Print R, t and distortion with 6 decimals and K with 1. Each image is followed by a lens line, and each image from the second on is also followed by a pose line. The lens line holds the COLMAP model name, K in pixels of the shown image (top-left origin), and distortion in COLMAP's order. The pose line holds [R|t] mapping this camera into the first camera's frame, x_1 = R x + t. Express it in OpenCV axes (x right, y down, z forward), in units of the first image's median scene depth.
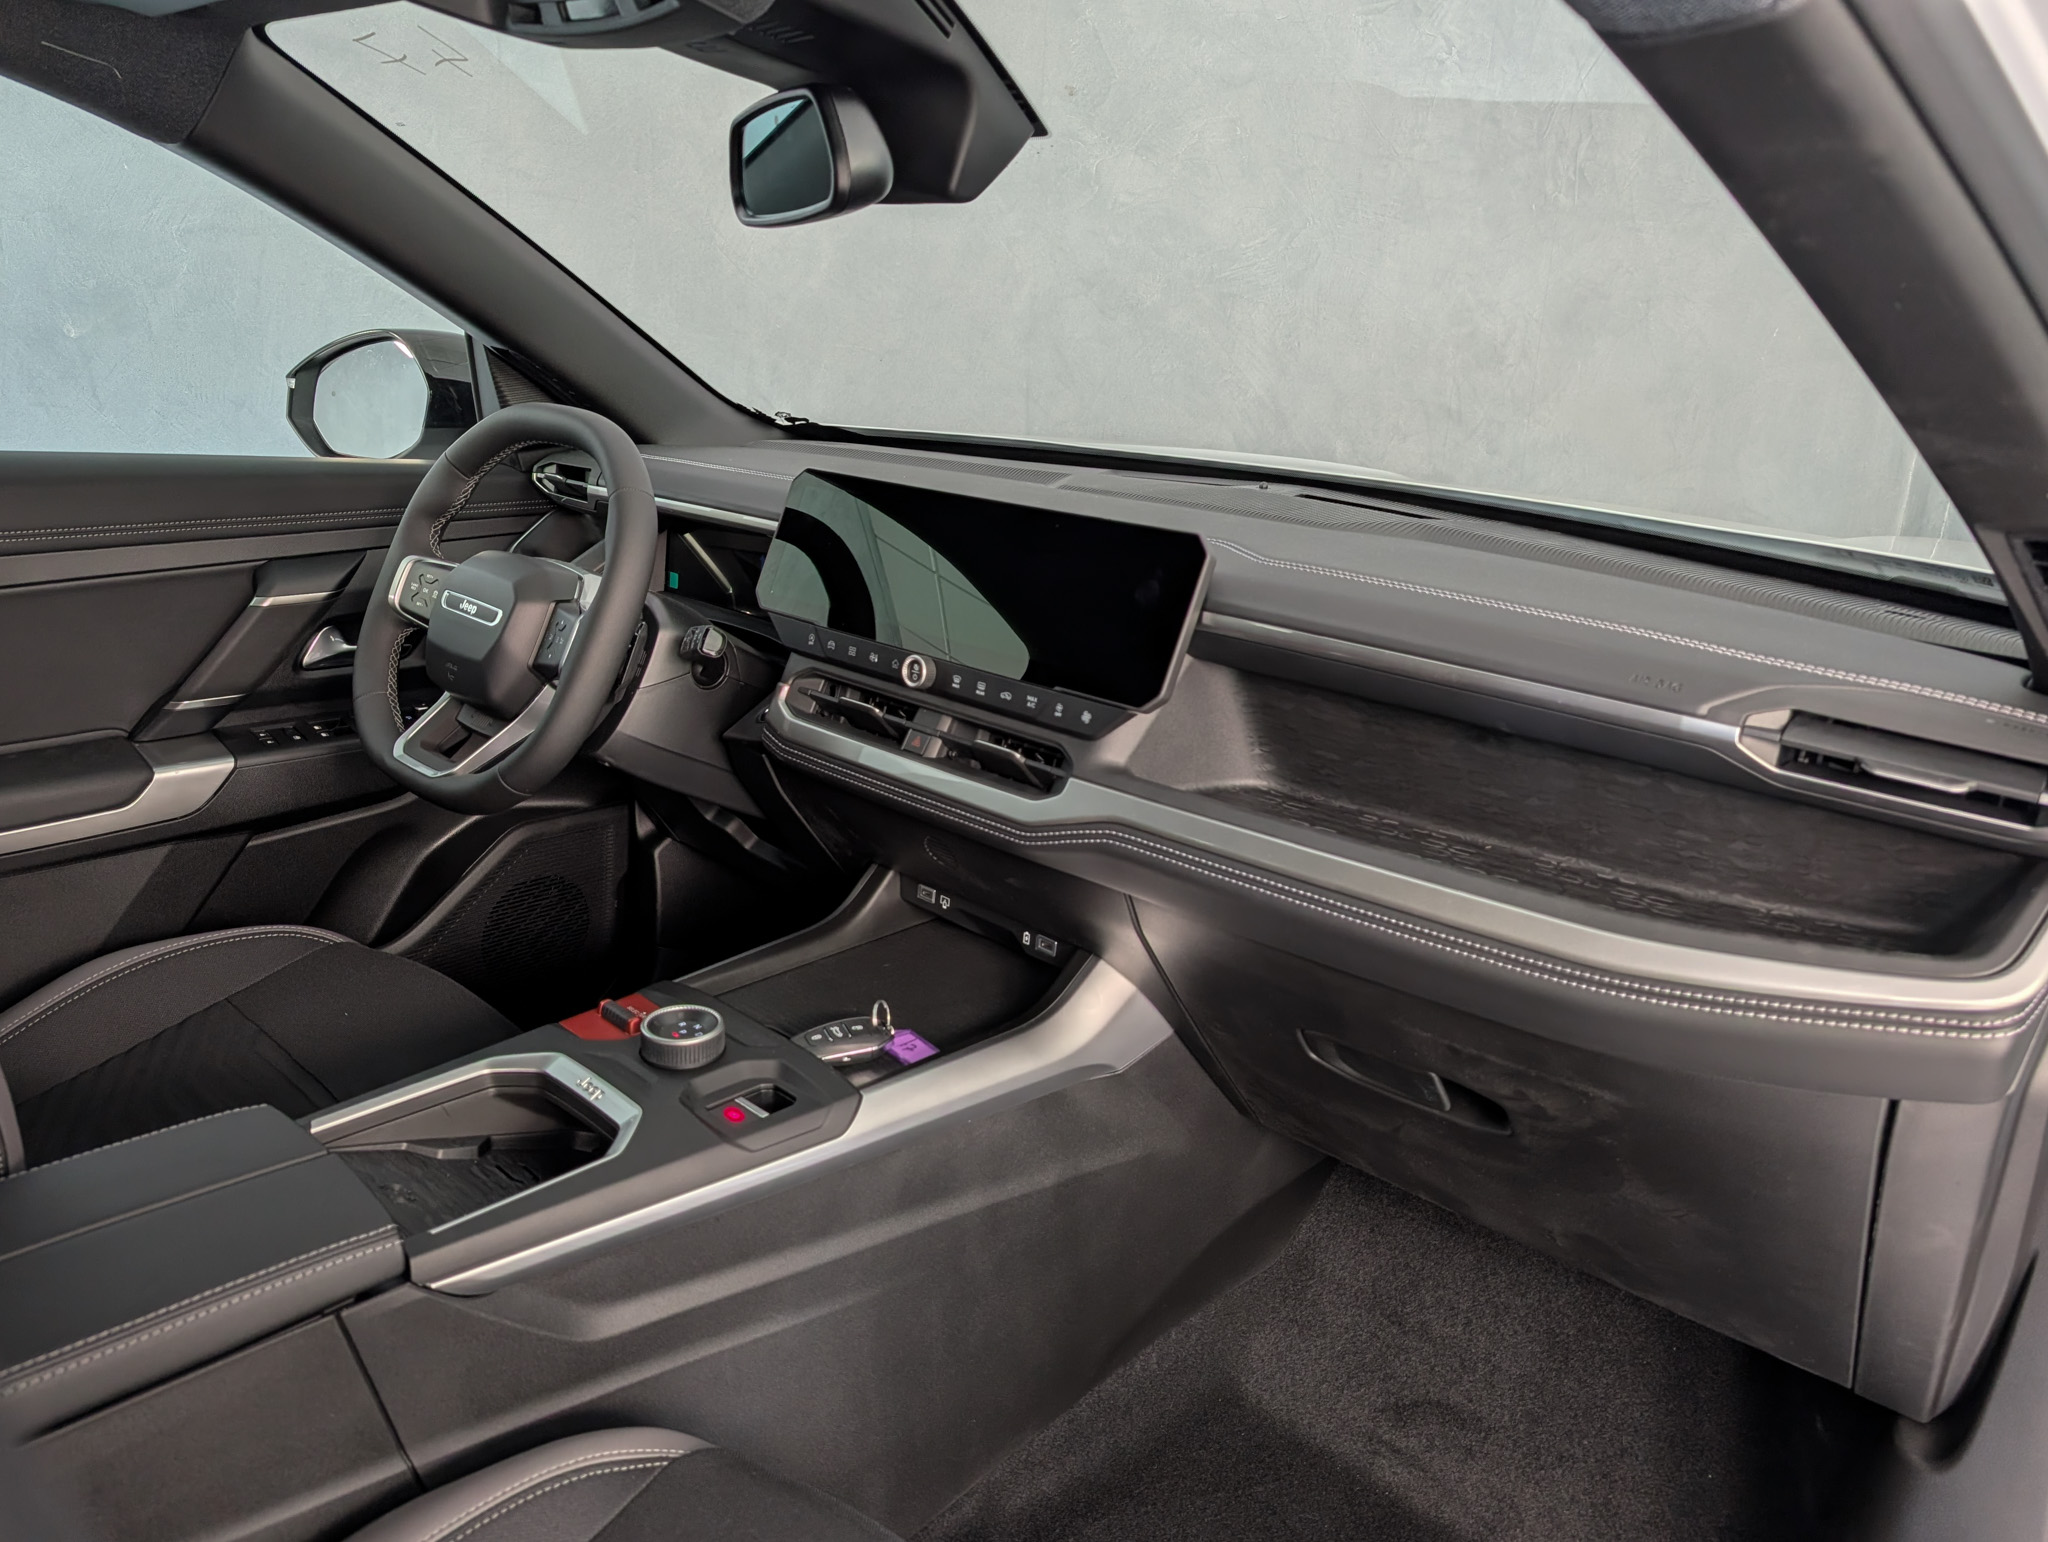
lens RADIAL K [[1462.1, 0, 1028.3], [0, 1462.1, 811.8], [0, 0, 1]] dist [-0.014136, -0.002901]
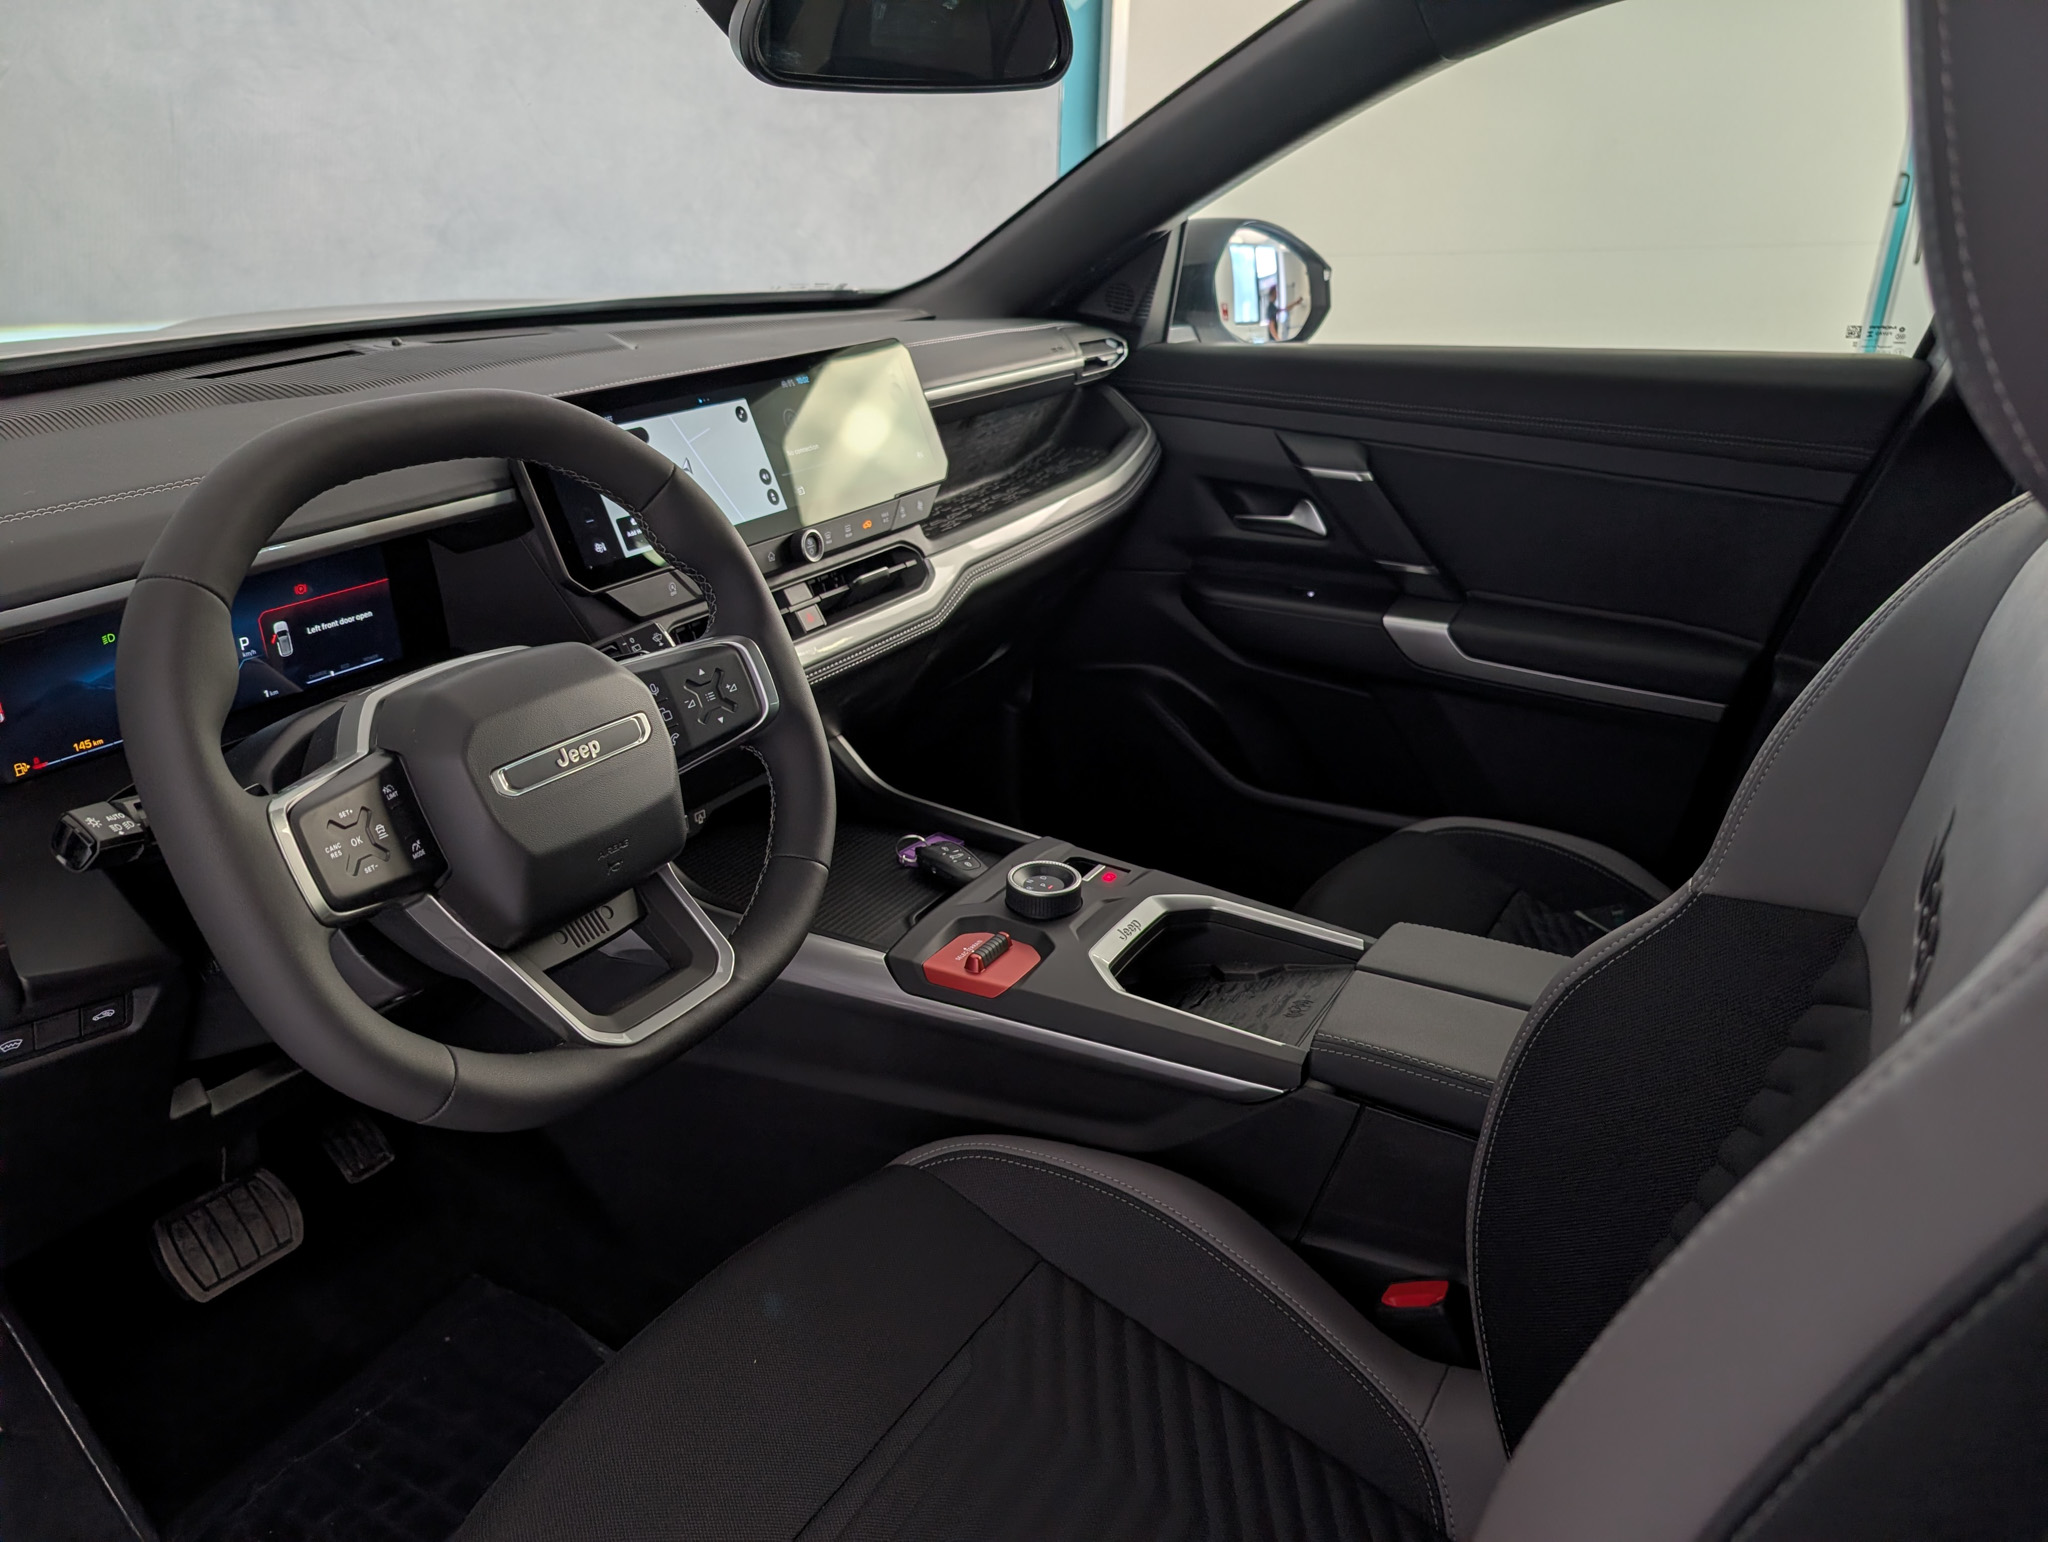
lens RADIAL K [[1462.1, 0, 1028.3], [0, 1462.1, 811.8], [0, 0, 1]] dist [-0.014136, -0.002901]
pose [[-0.235604, -0.451047, 0.860841, -0.980308], [0.285864, 0.814427, 0.504966, -0.380490], [-0.928855, 0.365056, -0.062944, 0.920603]]
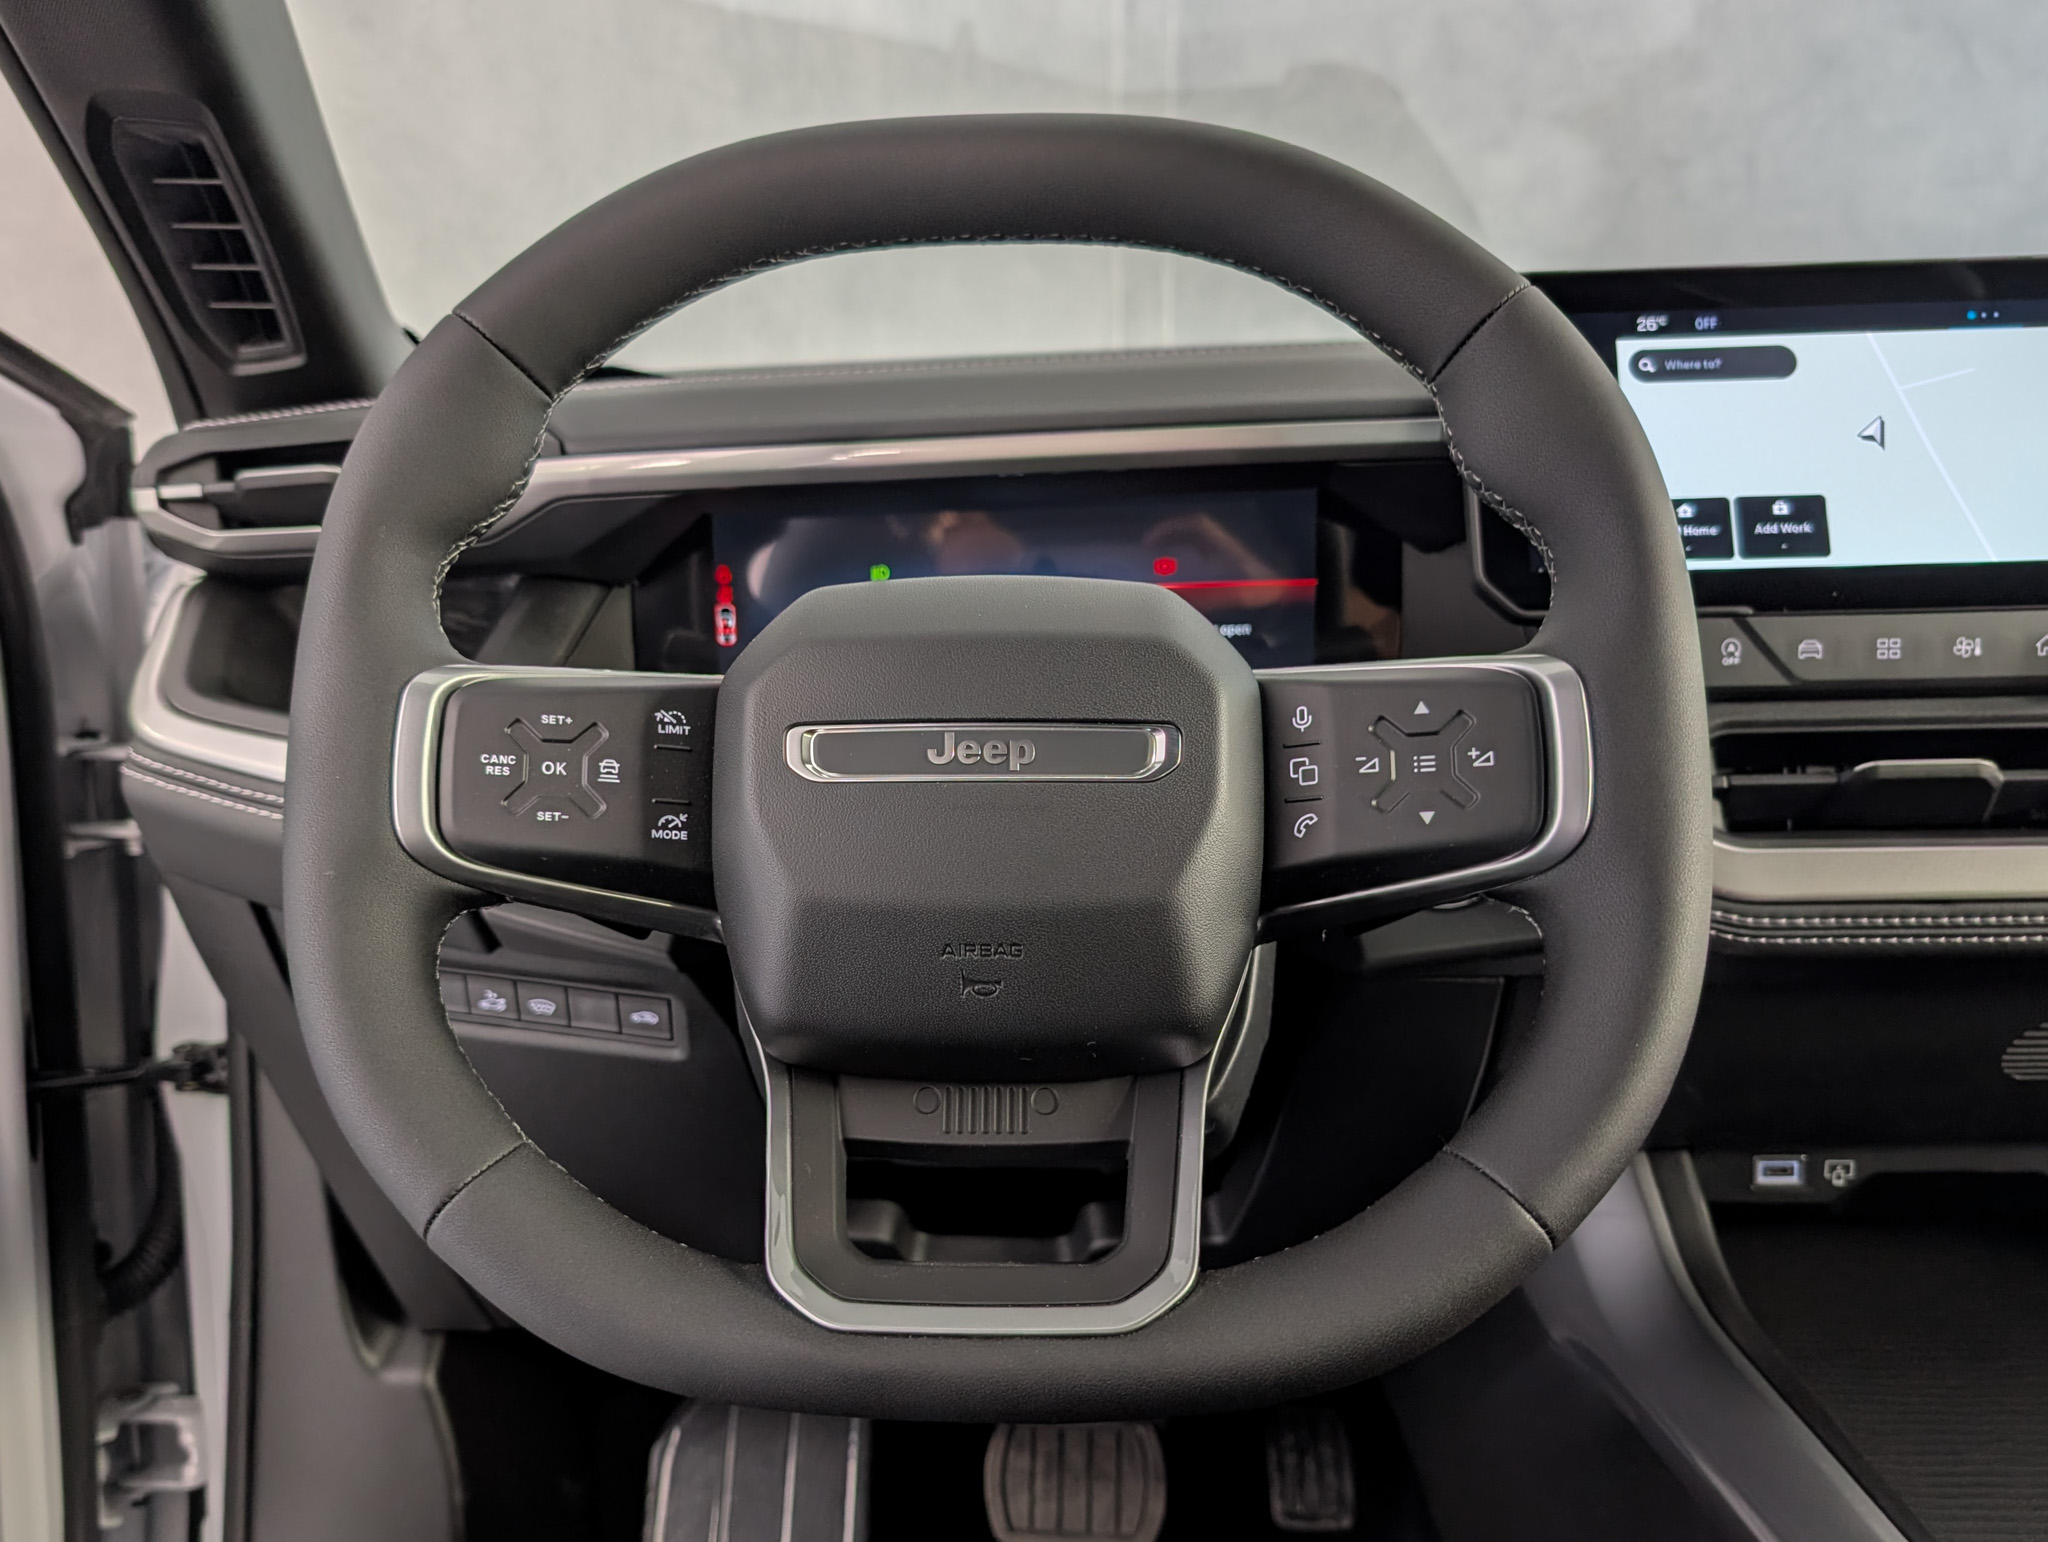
lens RADIAL K [[1765.2, 0, 936.9], [0, 1765.2, 814.5], [0, 0, 1]] dist [-0.006586, -0.007462]
pose [[0.751307, -0.216633, 0.623385, -0.646782], [0.272503, 0.962137, 0.005930, -0.138660], [-0.601066, 0.165419, 0.781893, 0.760742]]
